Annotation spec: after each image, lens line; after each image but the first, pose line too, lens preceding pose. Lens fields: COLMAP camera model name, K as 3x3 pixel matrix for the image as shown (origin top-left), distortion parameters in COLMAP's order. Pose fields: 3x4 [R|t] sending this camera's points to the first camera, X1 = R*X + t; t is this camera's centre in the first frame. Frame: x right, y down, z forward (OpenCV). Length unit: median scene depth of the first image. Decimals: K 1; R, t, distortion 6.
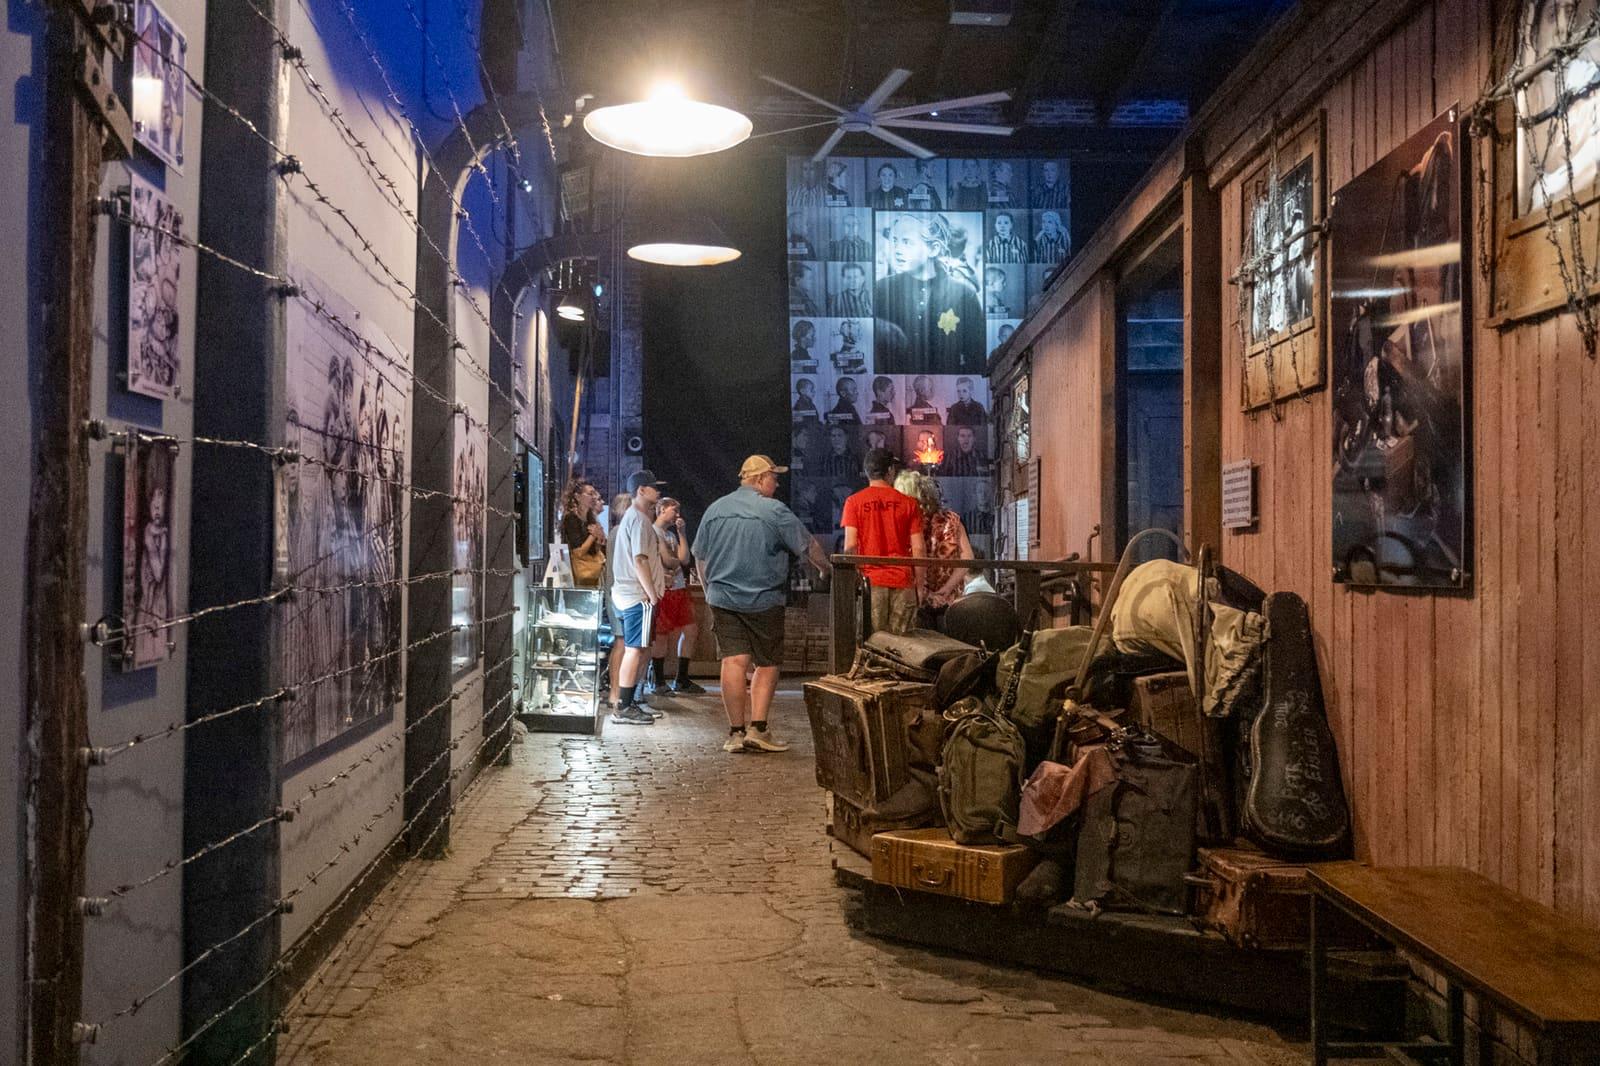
lens RADIAL K [[1560.7, 0, 805.5], [0, 1560.7, 541.9], [0, 0, 1]] dist [-0.017165, 0.000000]
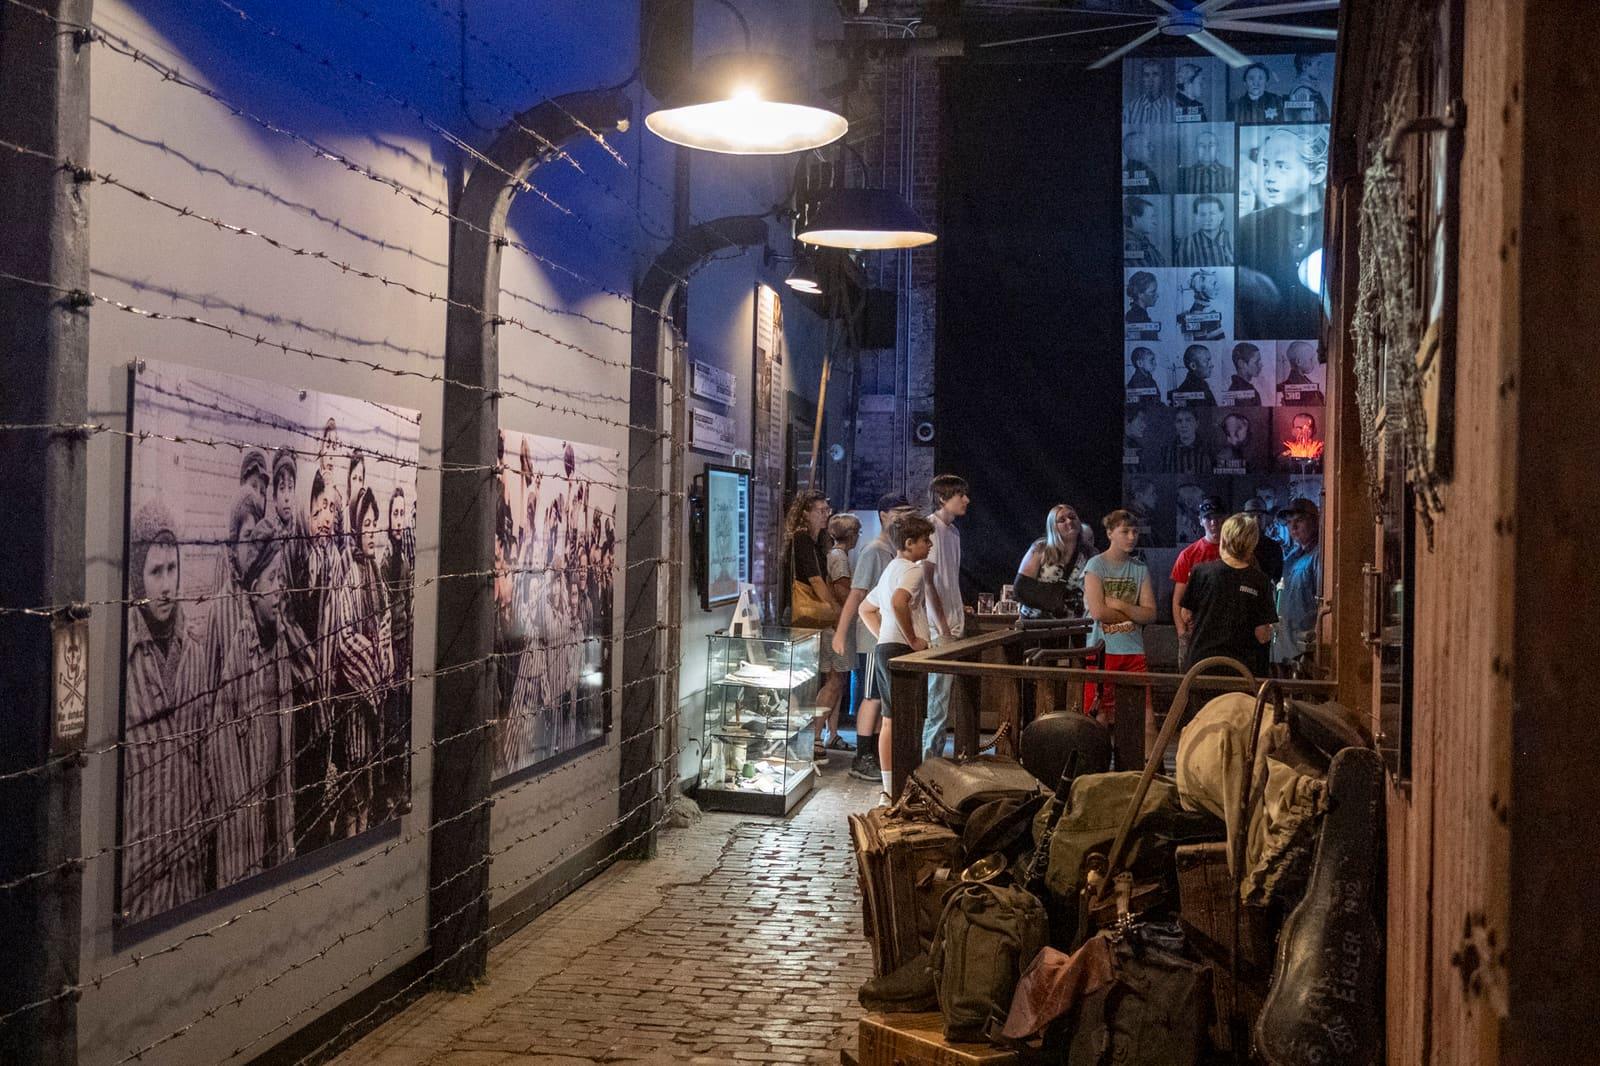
lens RADIAL K [[2018.0, 0, 805.2], [0, 2018.0, 536.0], [0, 0, 1]] dist [0.000620, 0.000000]
pose [[0.971449, 0.010781, -0.237004, 0.101648], [-0.007588, 0.999868, 0.014377, -0.032340], [0.237128, -0.012168, 0.971402, -0.019888]]
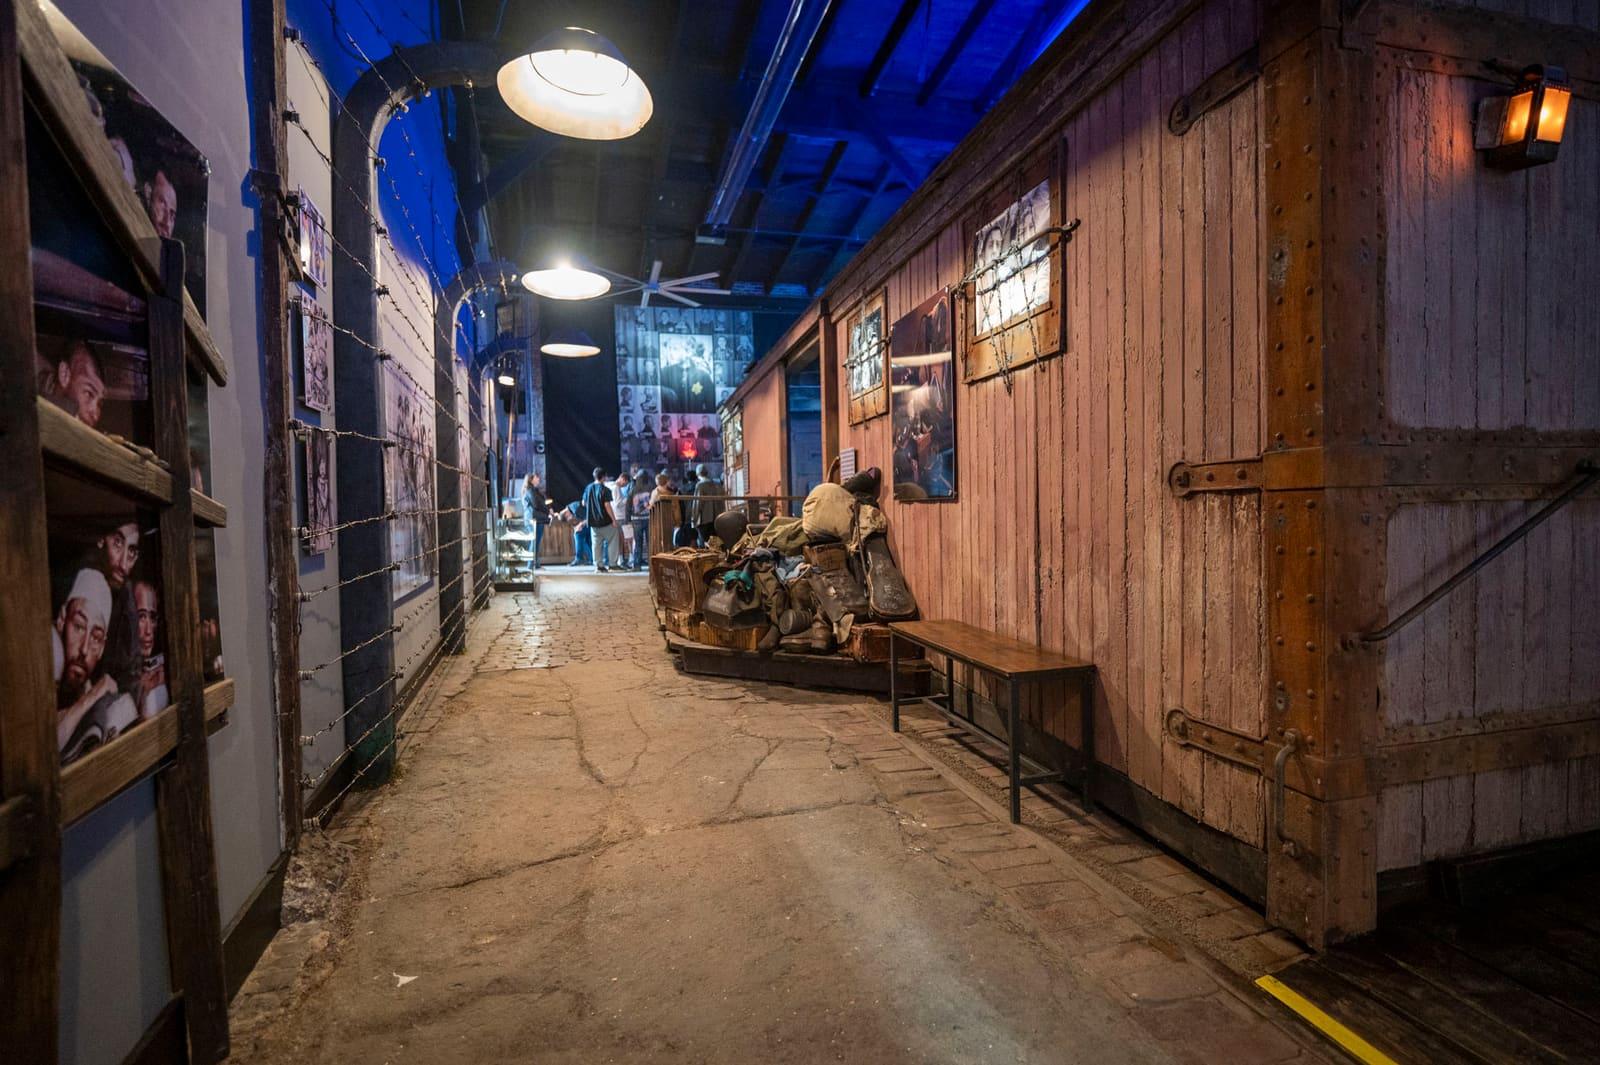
lens RADIAL K [[743.6, 0, 801.0], [0, 743.6, 530.7], [0, 0, 1]] dist [-0.003656, -0.003082]
pose [[0.971945, -0.033150, 0.232862, -0.014640], [0.022544, 0.998590, 0.048058, 0.005311], [-0.234126, -0.041460, 0.971322, -0.004110]]
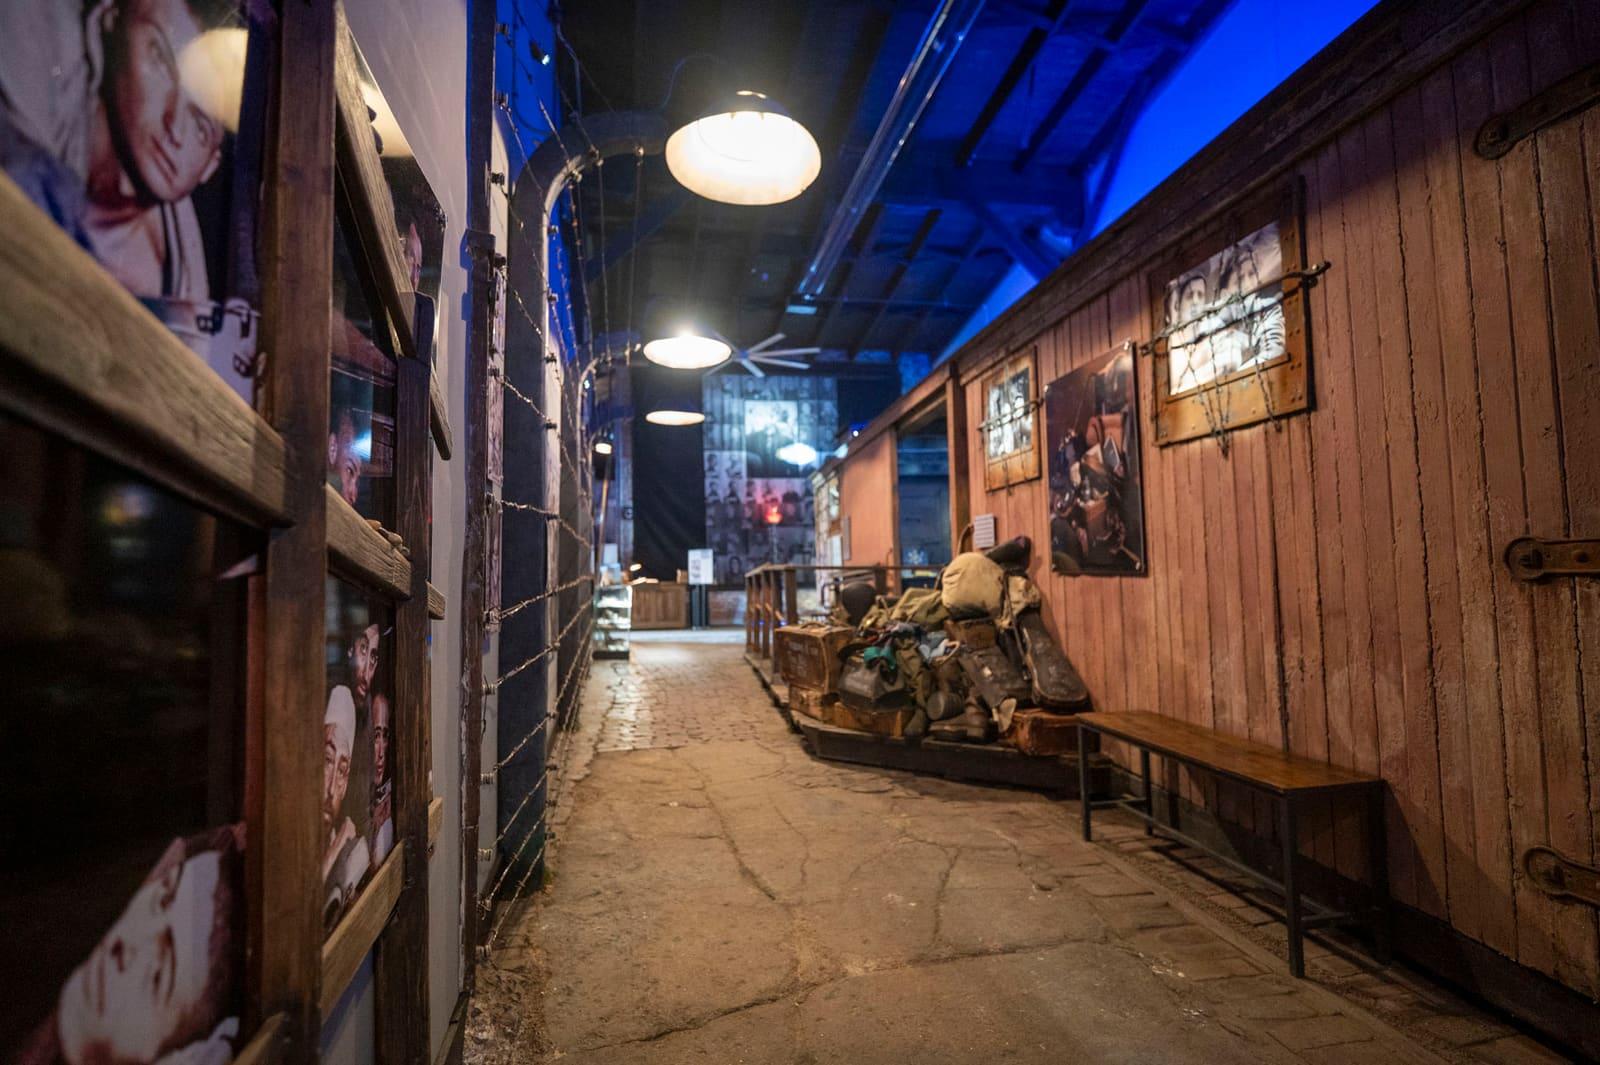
lens RADIAL K [[743.6, 0, 802.3], [0, 743.6, 526.1], [0, 0, 1]] dist [-0.003656, -0.003082]
pose [[0.988112, -0.015193, 0.152986, -0.046635], [0.022239, 0.998764, -0.044454, 0.000526], [-0.152121, 0.047328, 0.987228, 0.025939]]
